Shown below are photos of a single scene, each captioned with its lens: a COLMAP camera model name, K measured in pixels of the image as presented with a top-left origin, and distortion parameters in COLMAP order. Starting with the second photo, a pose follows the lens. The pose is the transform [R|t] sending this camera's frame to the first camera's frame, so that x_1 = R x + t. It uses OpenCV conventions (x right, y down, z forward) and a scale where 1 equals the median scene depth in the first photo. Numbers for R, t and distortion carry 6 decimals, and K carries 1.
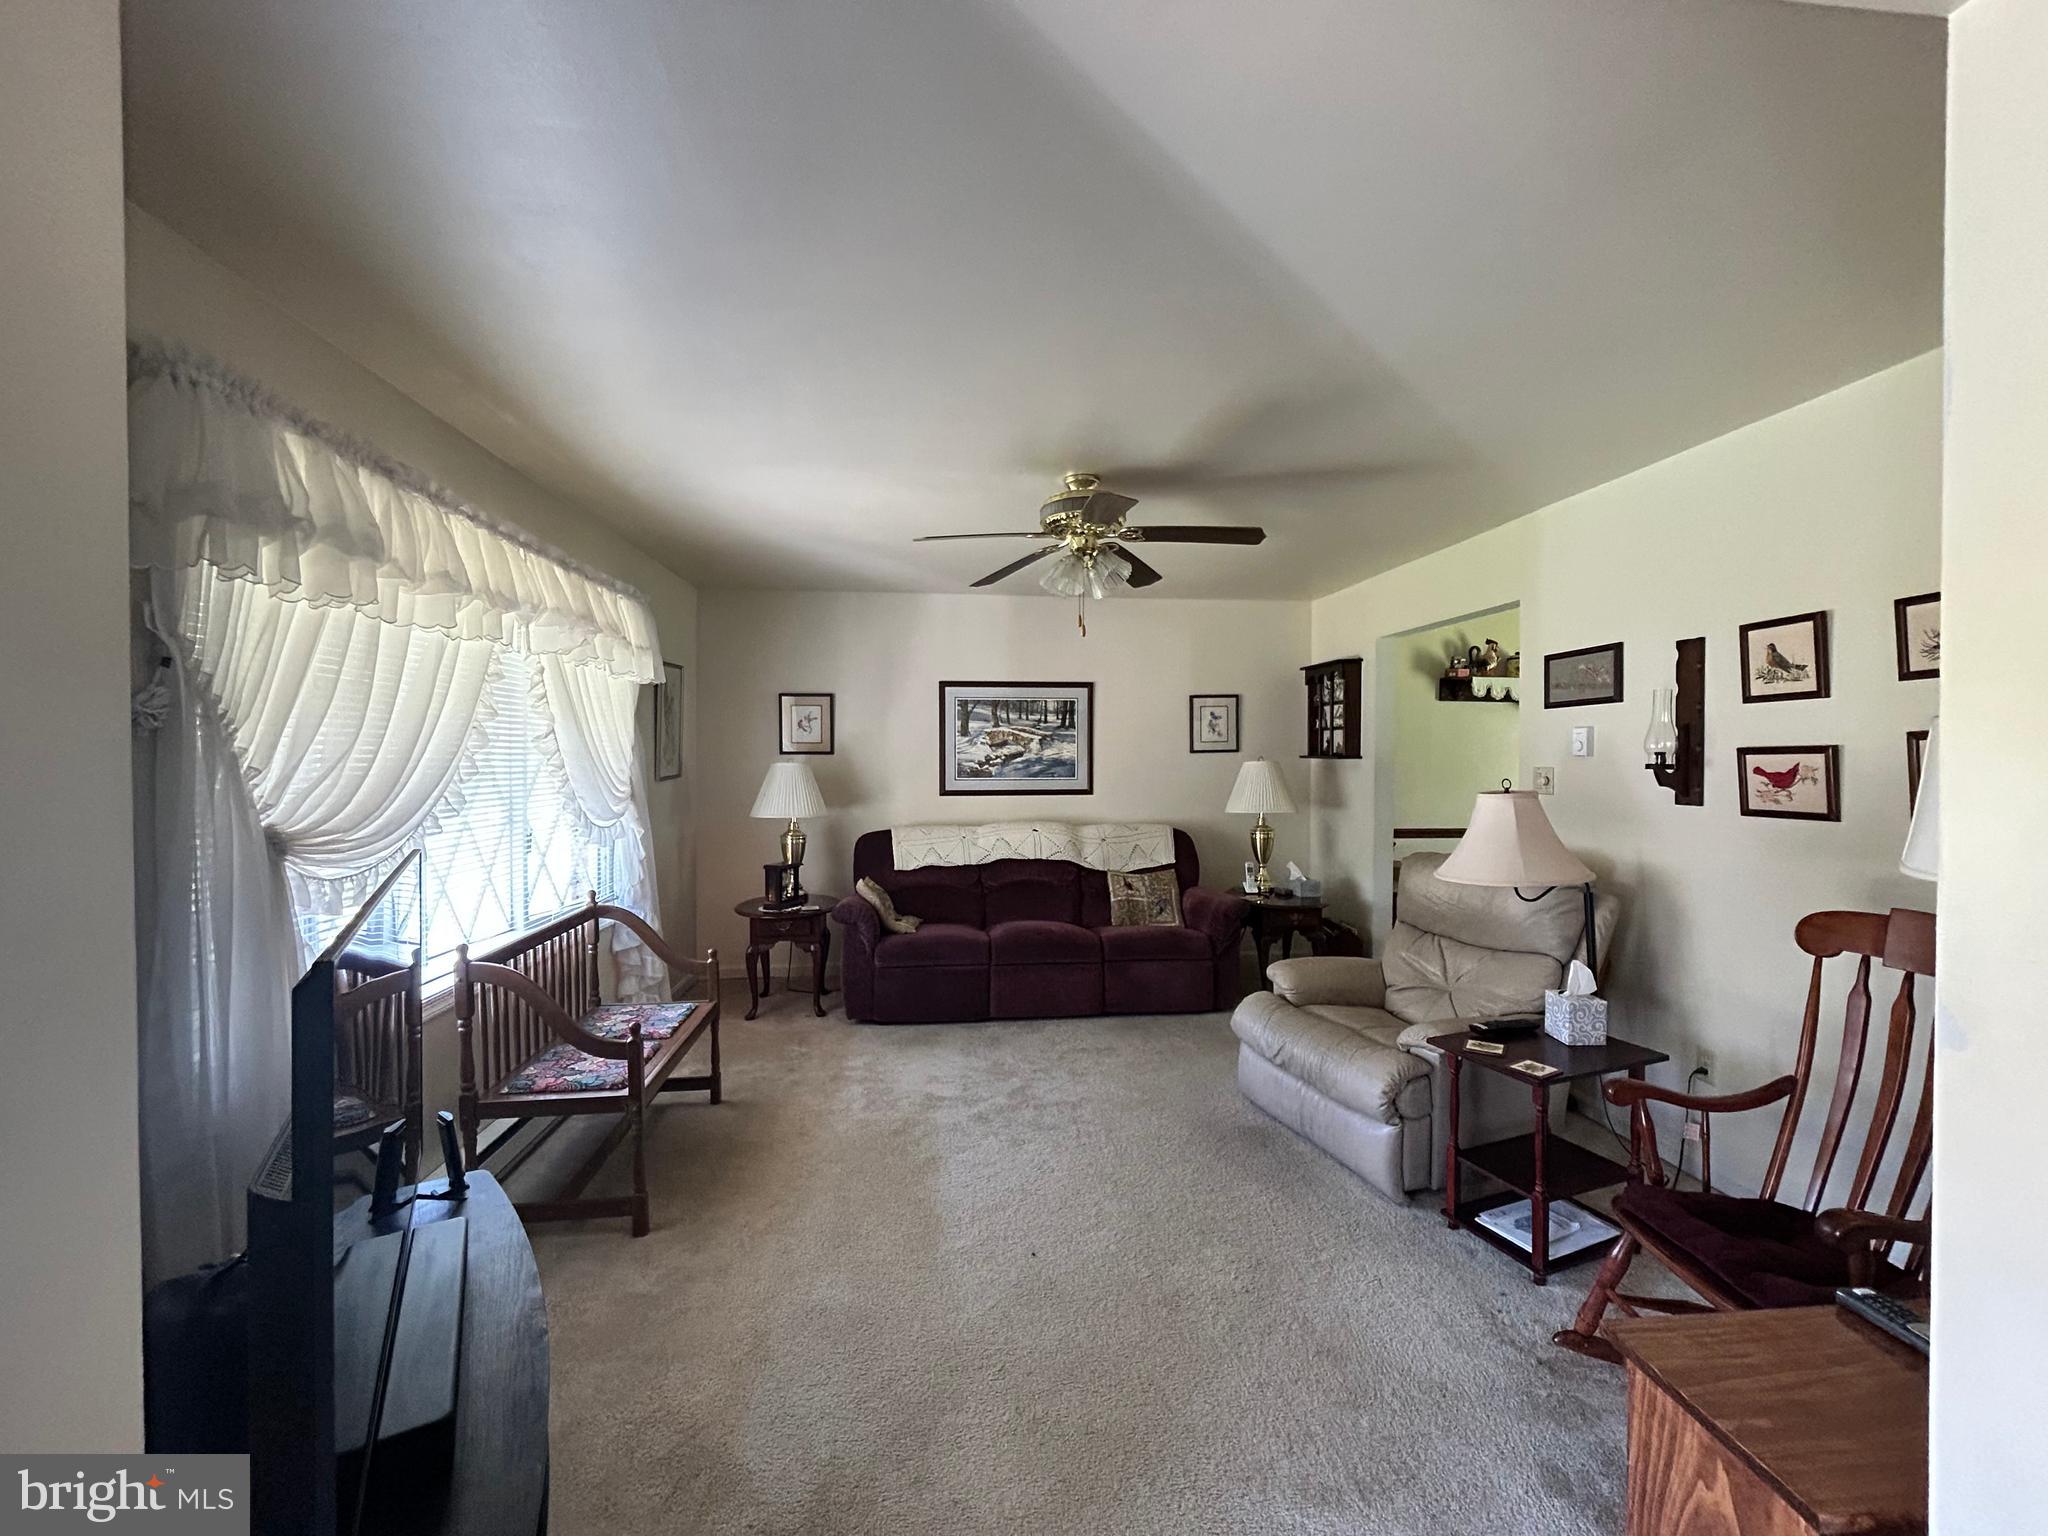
lens RADIAL K [[821.4, 0, 1028.6], [0, 821.4, 770.4], [0, 0, 1]] dist [0.002272, -0.002669]
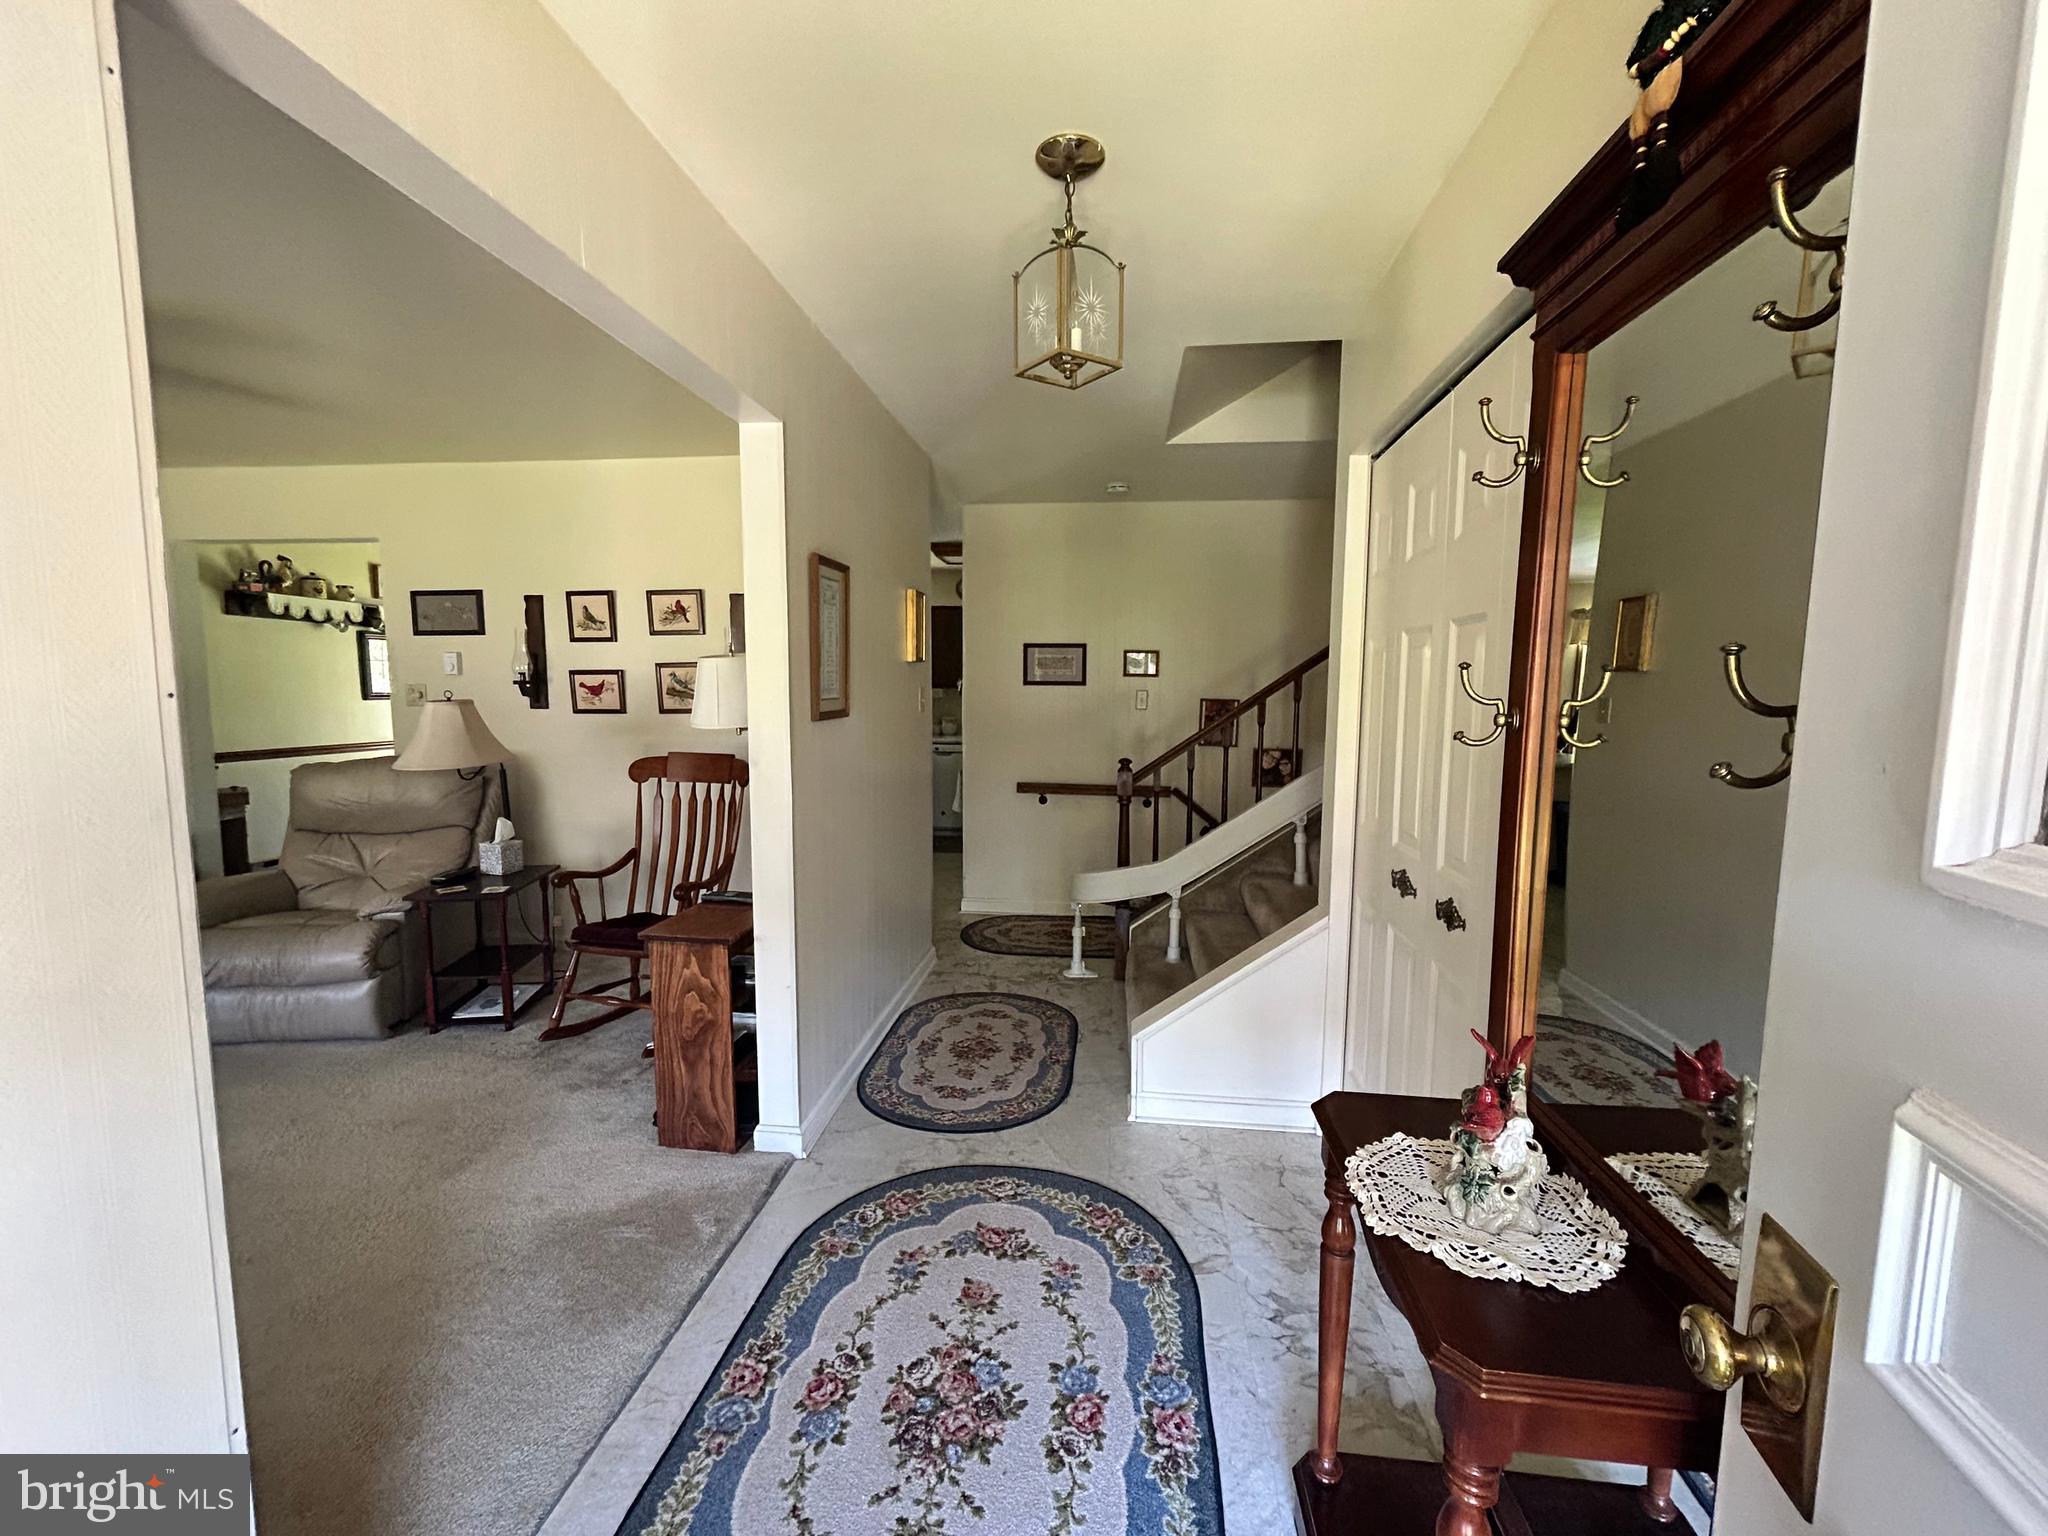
lens RADIAL K [[821.4, 0, 1028.6], [0, 821.4, 770.4], [0, 0, 1]] dist [0.002272, -0.002669]
pose [[0.221813, -0.100757, 0.969870, -0.481916], [0.009710, 0.994826, 0.101129, 0.012422], [-0.975041, -0.013014, 0.221643, -0.205662]]
